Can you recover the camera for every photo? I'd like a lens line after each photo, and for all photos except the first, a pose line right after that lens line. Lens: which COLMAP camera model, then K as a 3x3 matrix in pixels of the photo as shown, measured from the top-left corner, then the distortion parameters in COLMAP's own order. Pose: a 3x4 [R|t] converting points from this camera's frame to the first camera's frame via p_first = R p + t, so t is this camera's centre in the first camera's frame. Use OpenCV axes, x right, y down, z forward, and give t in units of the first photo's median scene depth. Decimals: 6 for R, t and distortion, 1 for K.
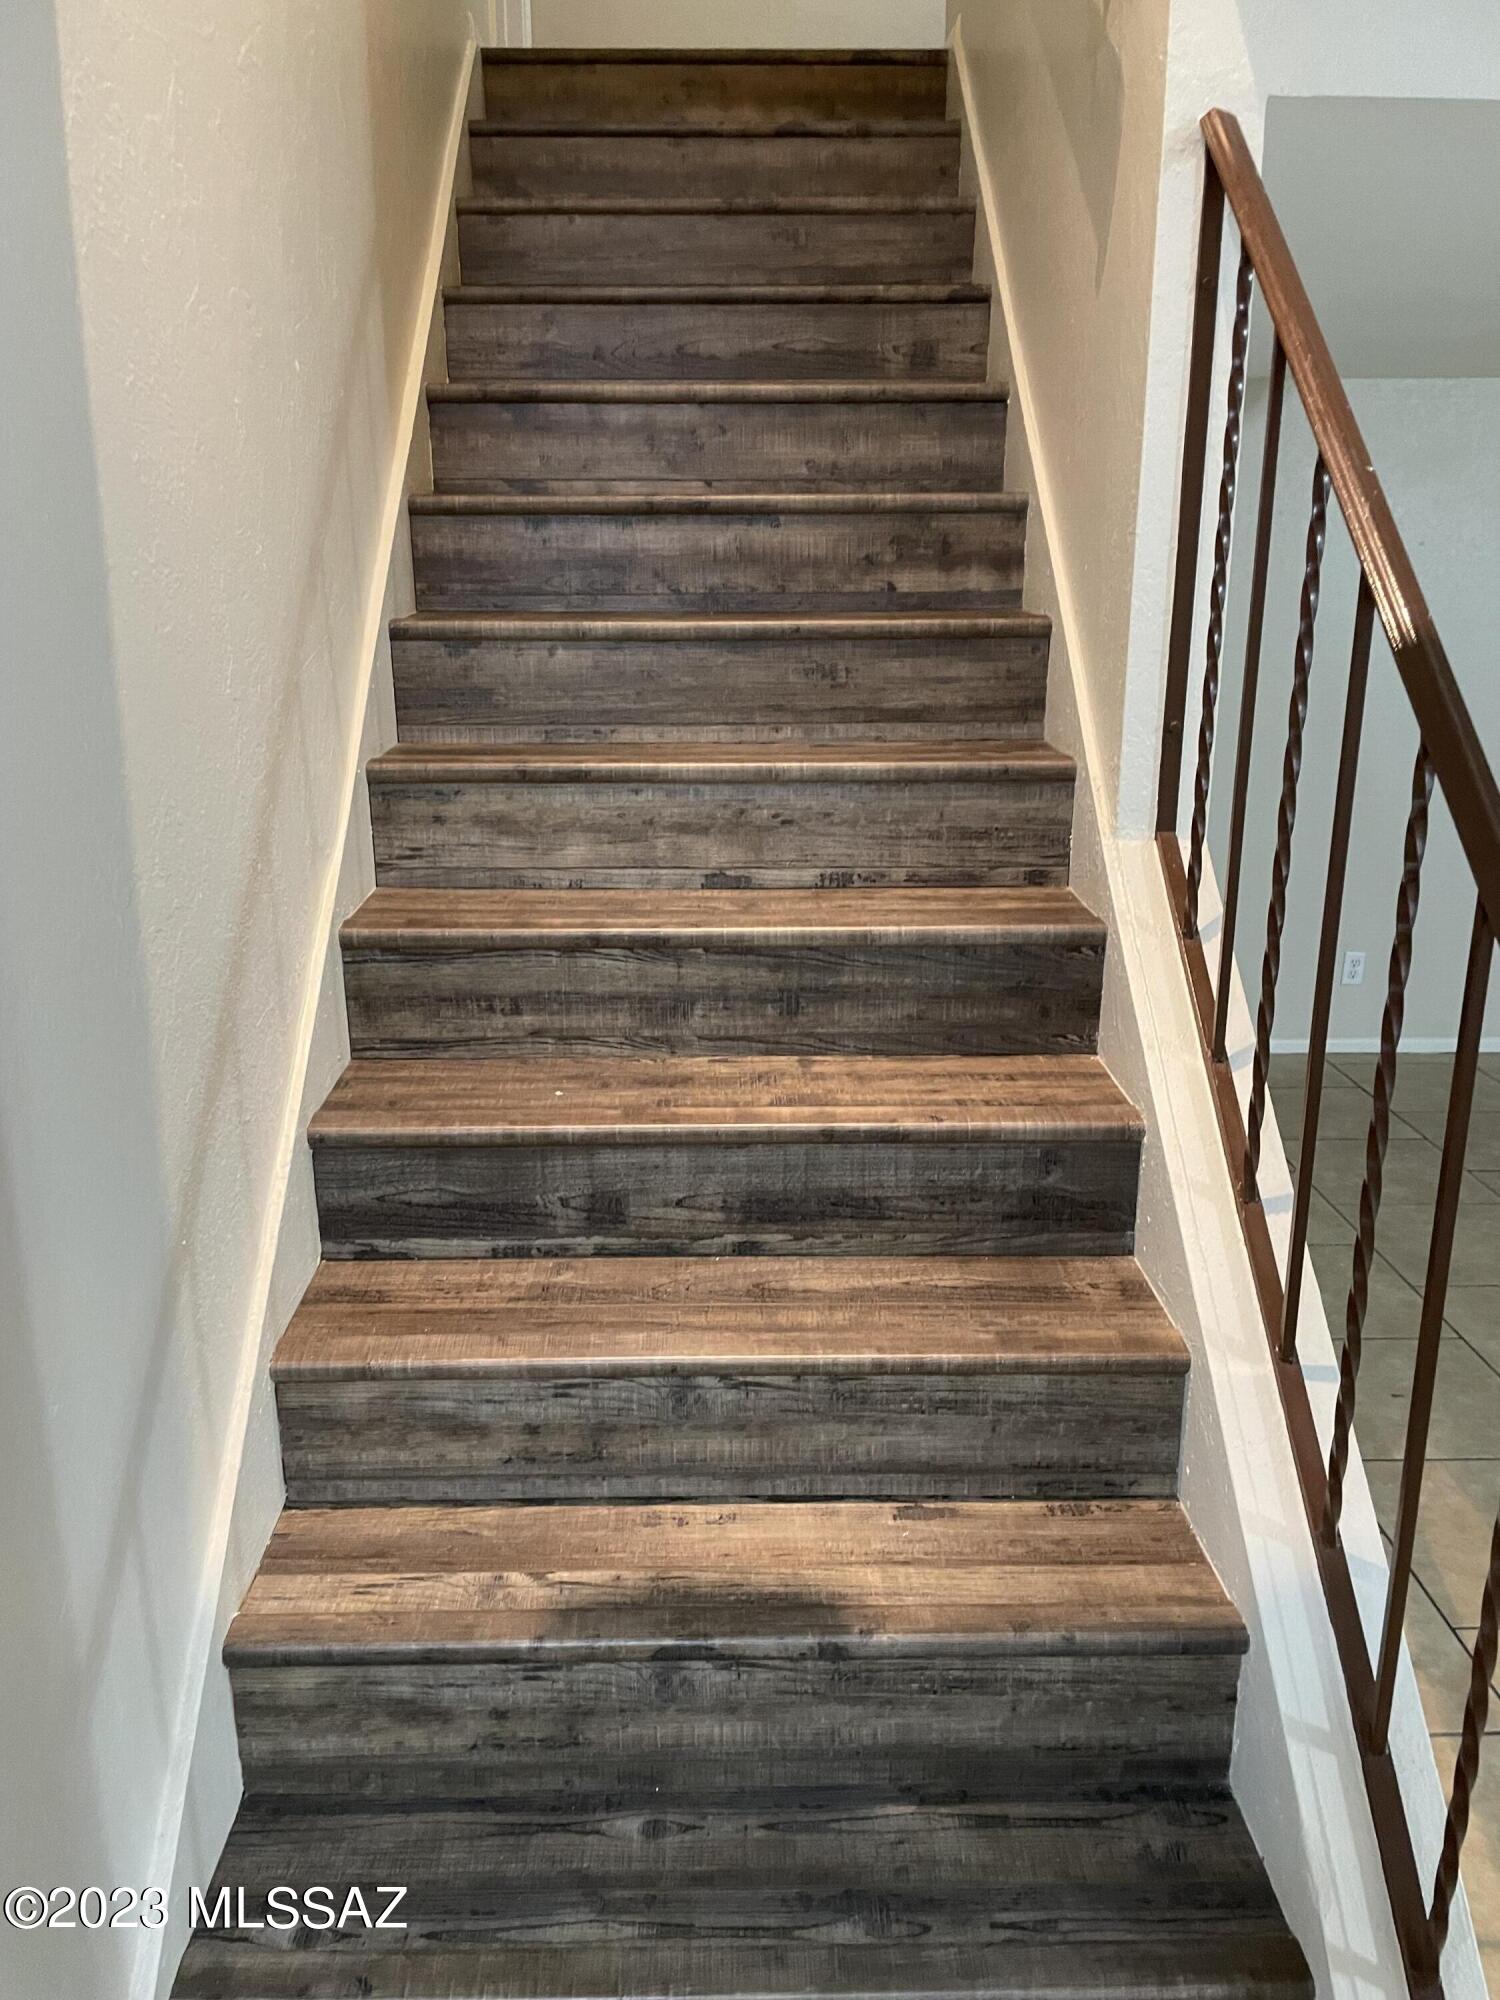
lens RADIAL K [[1514.1, 0, 752.9], [0, 1514.1, 994.2], [0, 0, 1]] dist [0.068562, -0.051600]
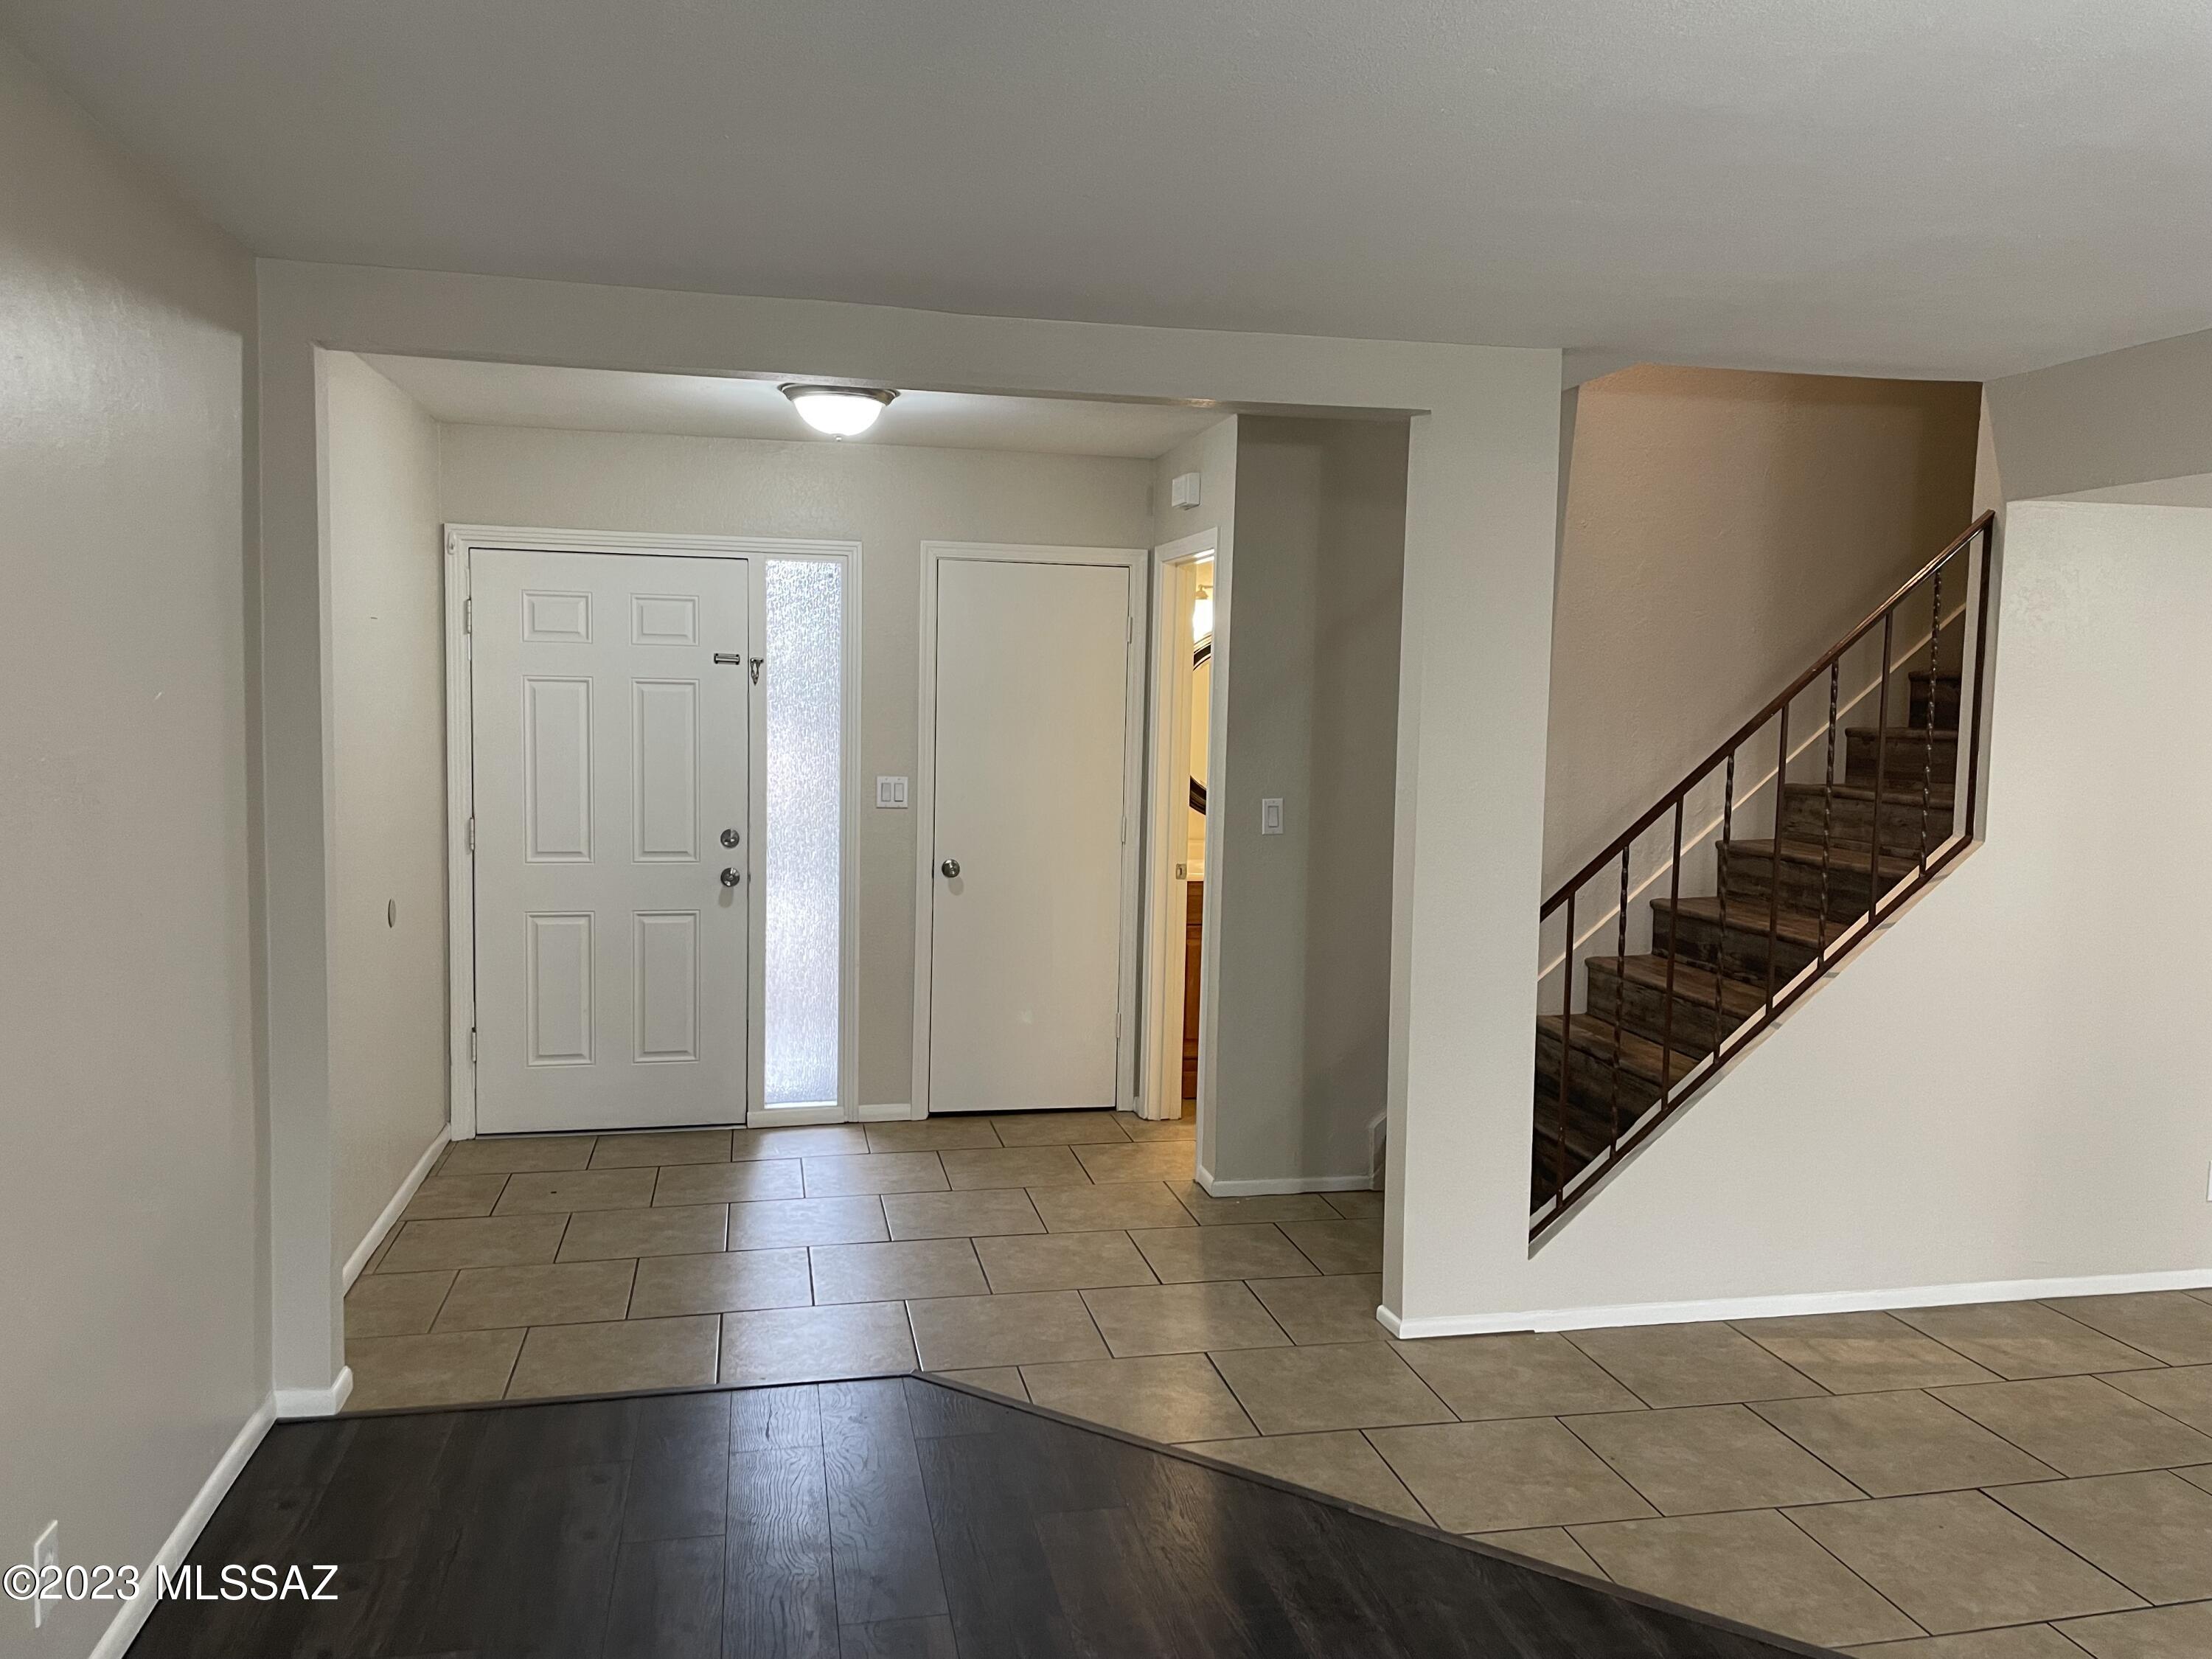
lens RADIAL K [[1674.6, 0, 1120.1], [0, 1674.6, 830.5], [0, 0, 1]] dist [0.068562, -0.051600]
pose [[0.193532, 0.087901, -0.977148, 2.366364], [-0.287848, 0.957234, 0.029099, 0.150126], [0.937917, 0.275638, 0.210557, -0.529281]]
